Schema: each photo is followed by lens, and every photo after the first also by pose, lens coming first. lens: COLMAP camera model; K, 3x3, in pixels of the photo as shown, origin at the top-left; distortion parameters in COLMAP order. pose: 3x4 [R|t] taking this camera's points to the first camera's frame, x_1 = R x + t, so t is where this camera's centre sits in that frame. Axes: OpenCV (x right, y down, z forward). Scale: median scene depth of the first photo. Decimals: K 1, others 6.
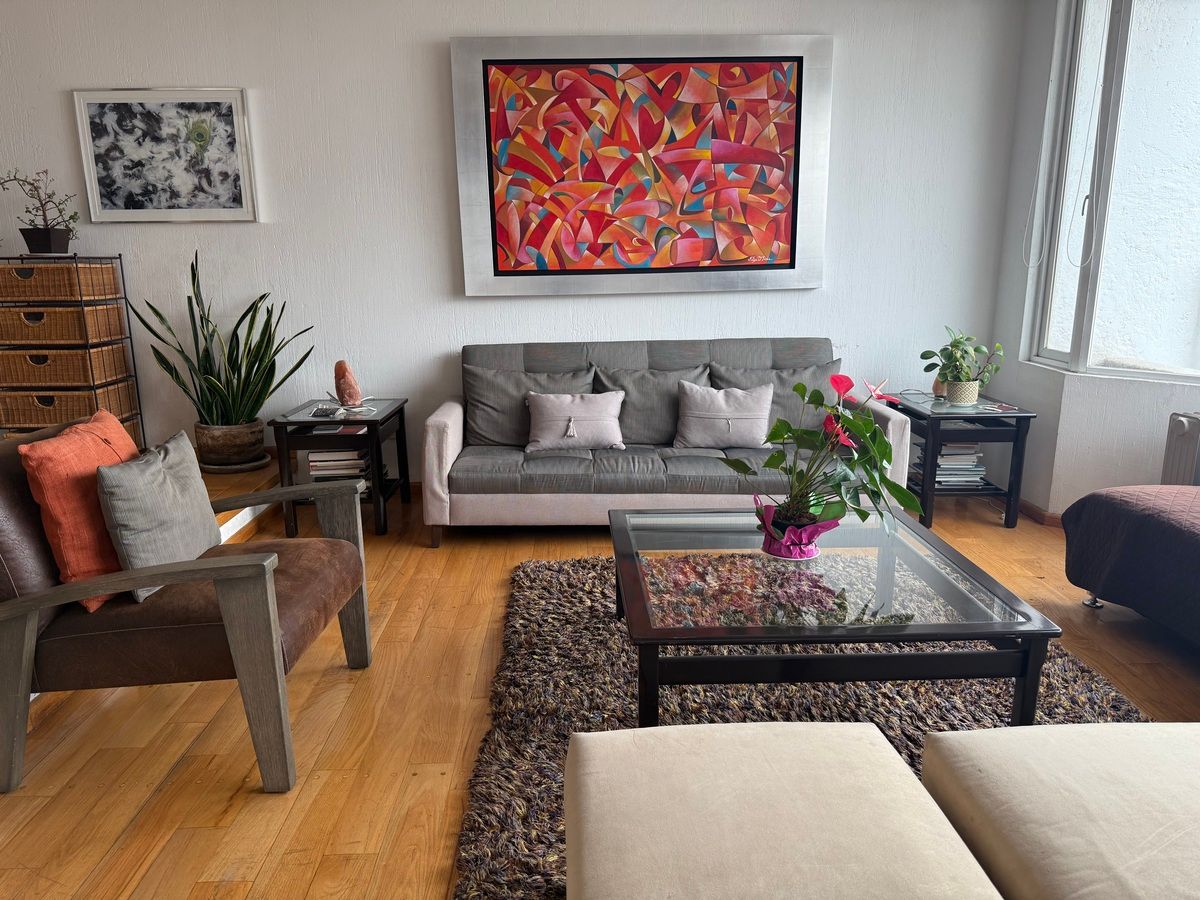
lens RADIAL K [[838.5, 0, 598.0], [0, 838.5, 453.0], [0, 0, 1]] dist [0.008981, 0.001011]
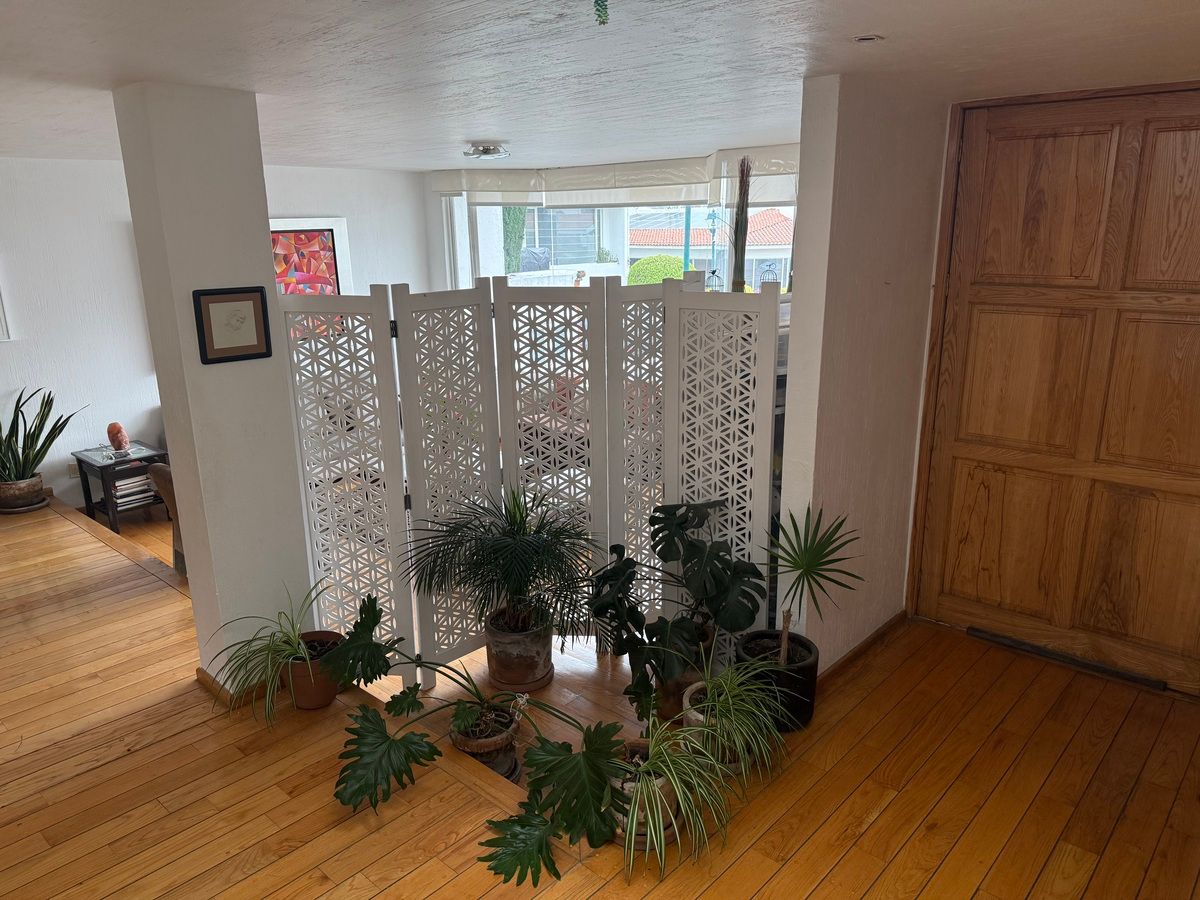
lens RADIAL K [[838.5, 0, 599.7], [0, 838.5, 450.6], [0, 0, 1]] dist [0.008981, 0.001011]
pose [[0.693934, -0.193603, 0.693522, -0.766308], [0.169781, 0.980011, 0.103697, -0.065650], [-0.699735, 0.045788, 0.712933, -0.782647]]
